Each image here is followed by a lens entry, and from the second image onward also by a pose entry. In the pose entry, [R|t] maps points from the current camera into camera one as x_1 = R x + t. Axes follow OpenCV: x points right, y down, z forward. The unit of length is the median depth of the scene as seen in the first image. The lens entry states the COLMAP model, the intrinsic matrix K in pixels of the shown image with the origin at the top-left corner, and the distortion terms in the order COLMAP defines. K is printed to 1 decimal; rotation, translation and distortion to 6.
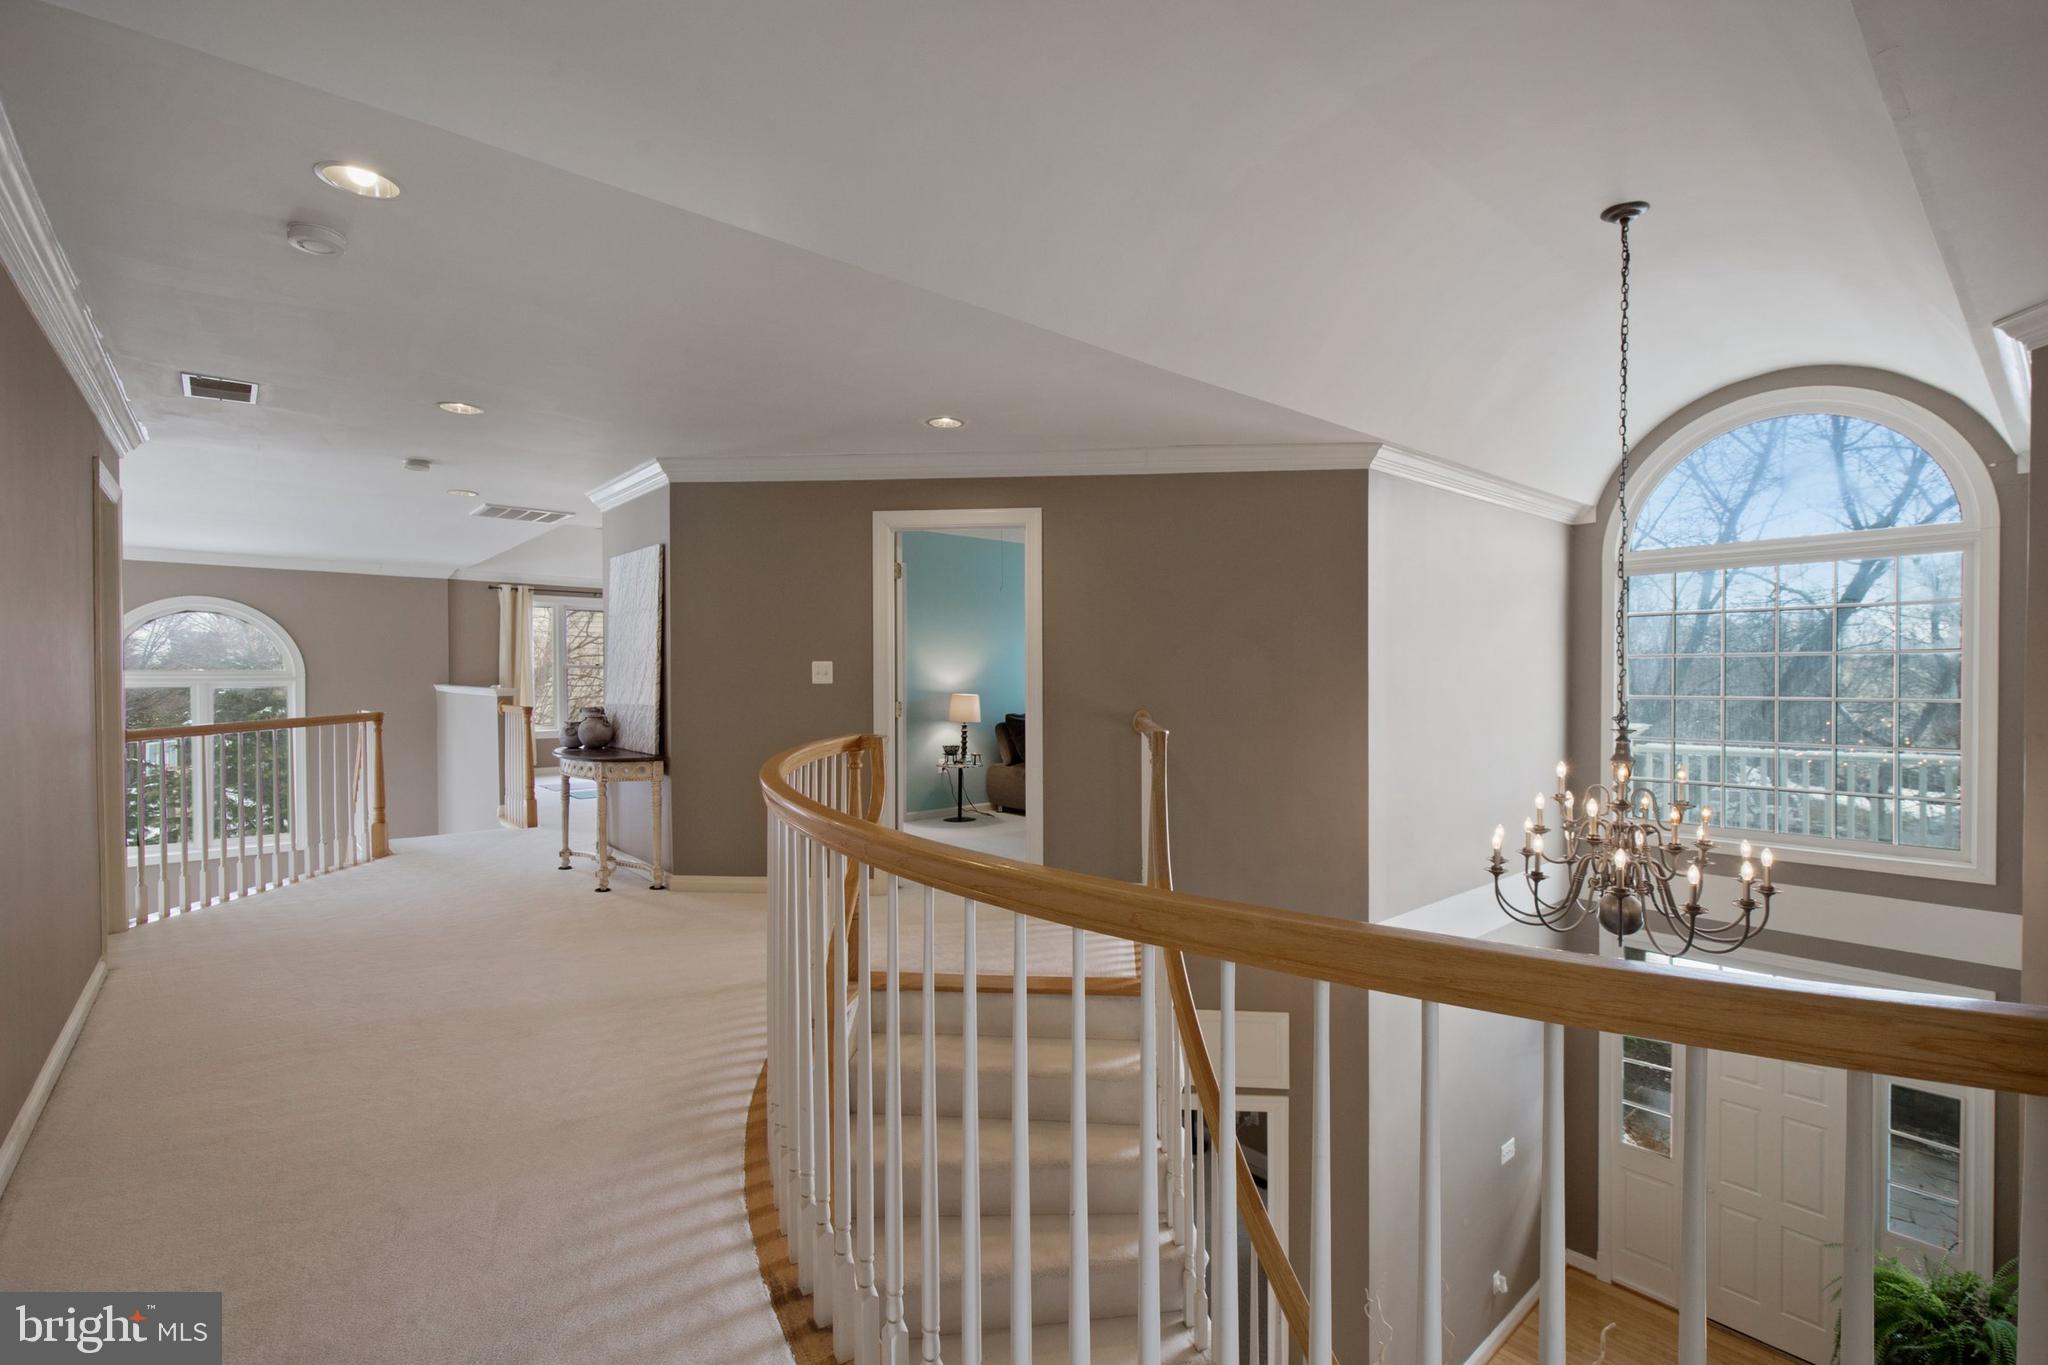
lens RADIAL K [[943.6, 0, 1045.4], [0, 943.6, 683.8], [0, 0, 1]] dist [-0.017778, 0.000186]
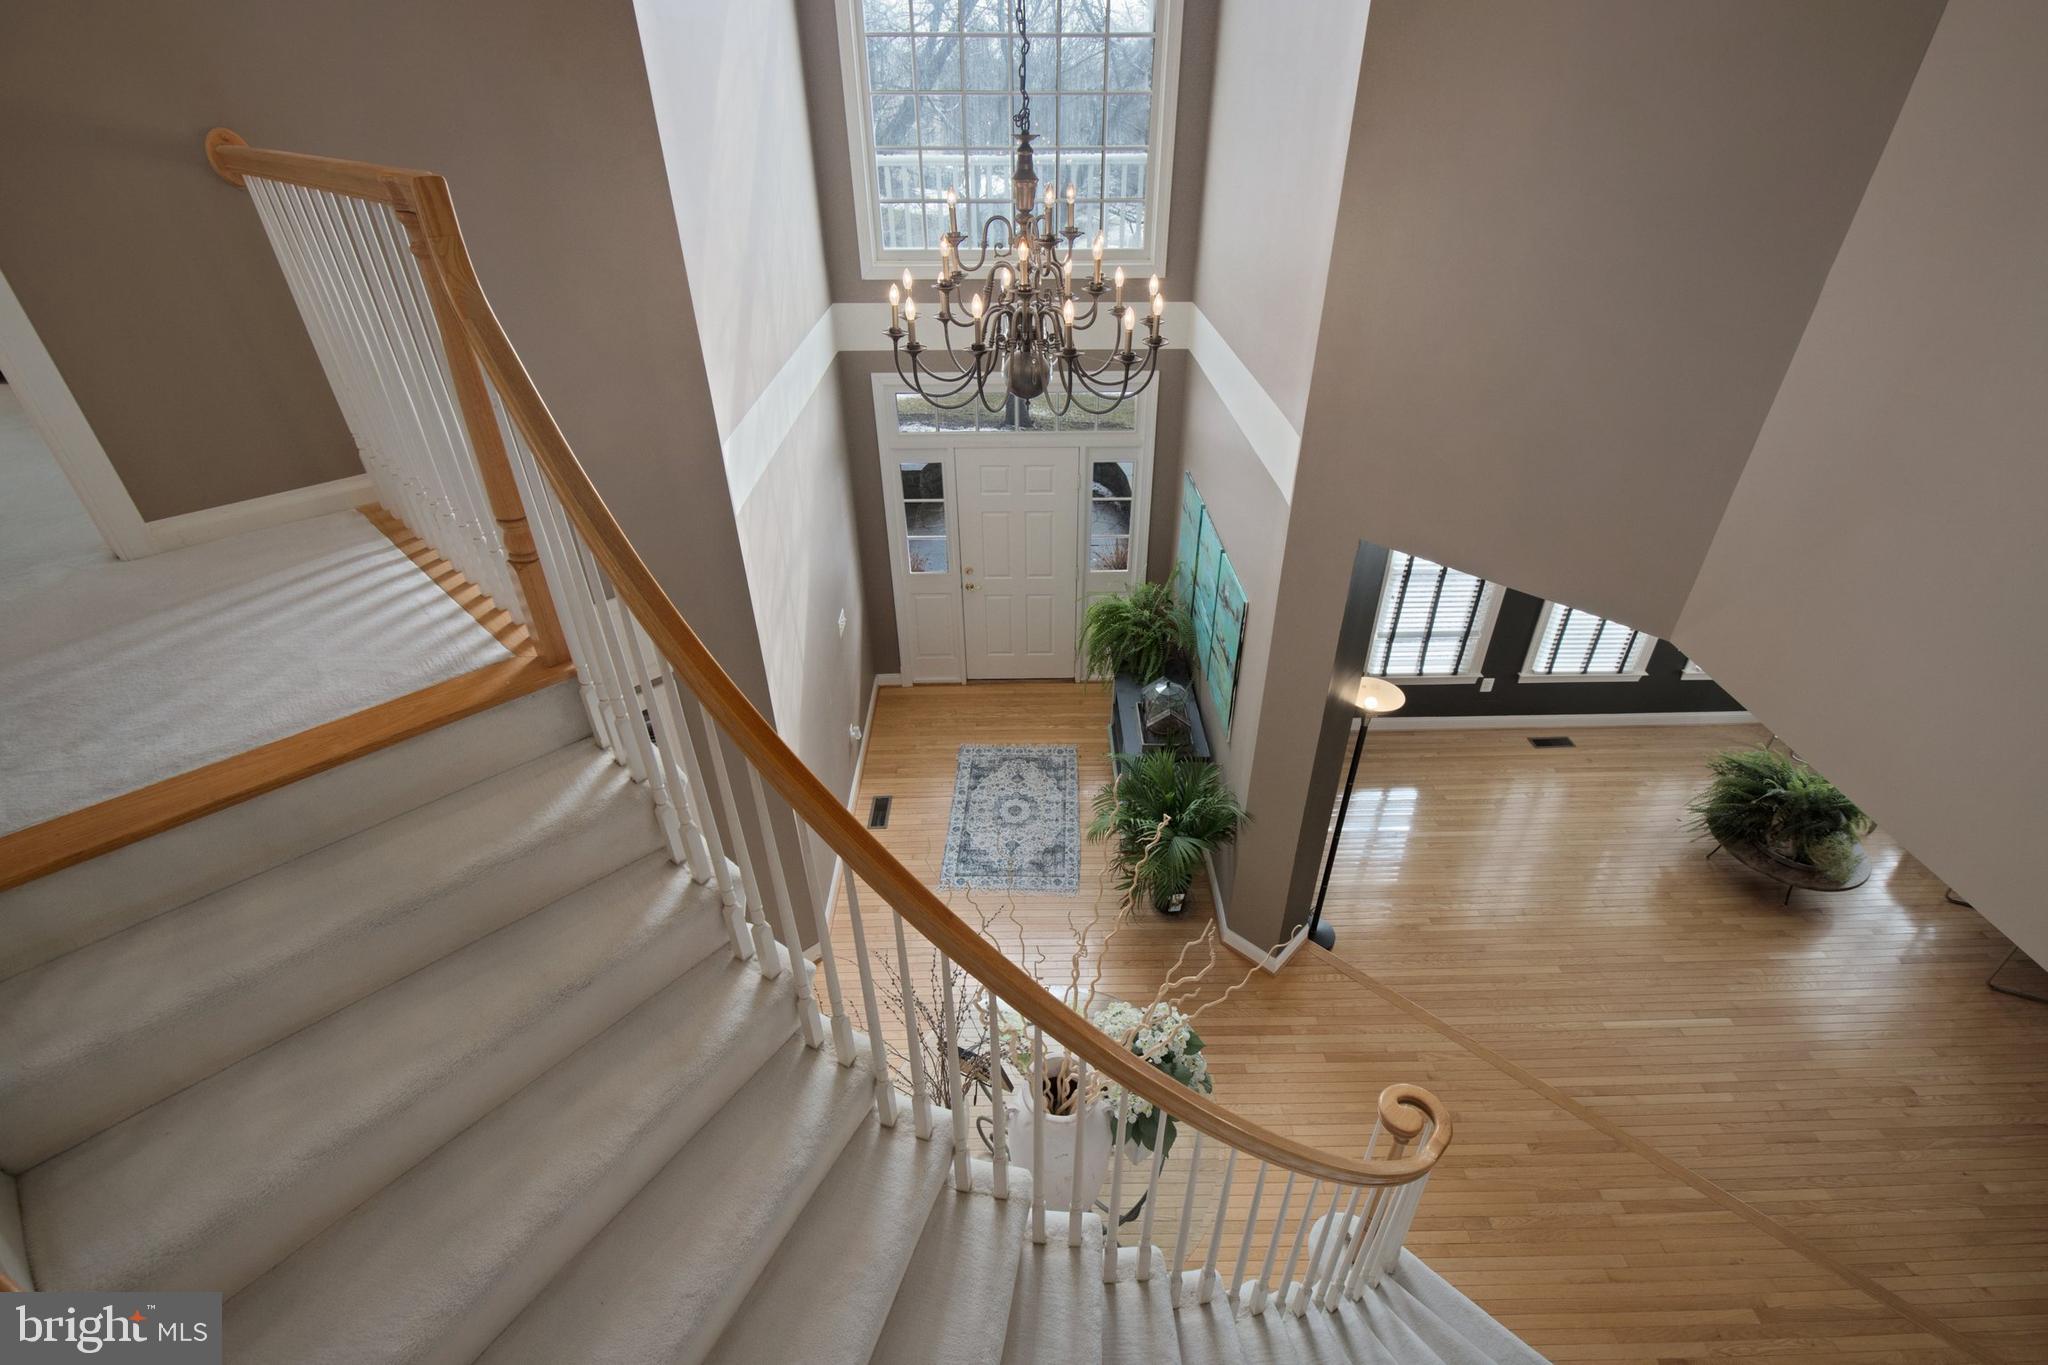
lens RADIAL K [[911.6, 0, 1024.0], [0, 911.6, 682.5], [0, 0, 1]] dist [-0.032948, -0.000259]
pose [[0.644442, -0.422815, 0.637120, -0.047255], [0.015248, 0.840155, 0.542133, 0.019303], [-0.764501, -0.339658, 0.547878, 0.324881]]
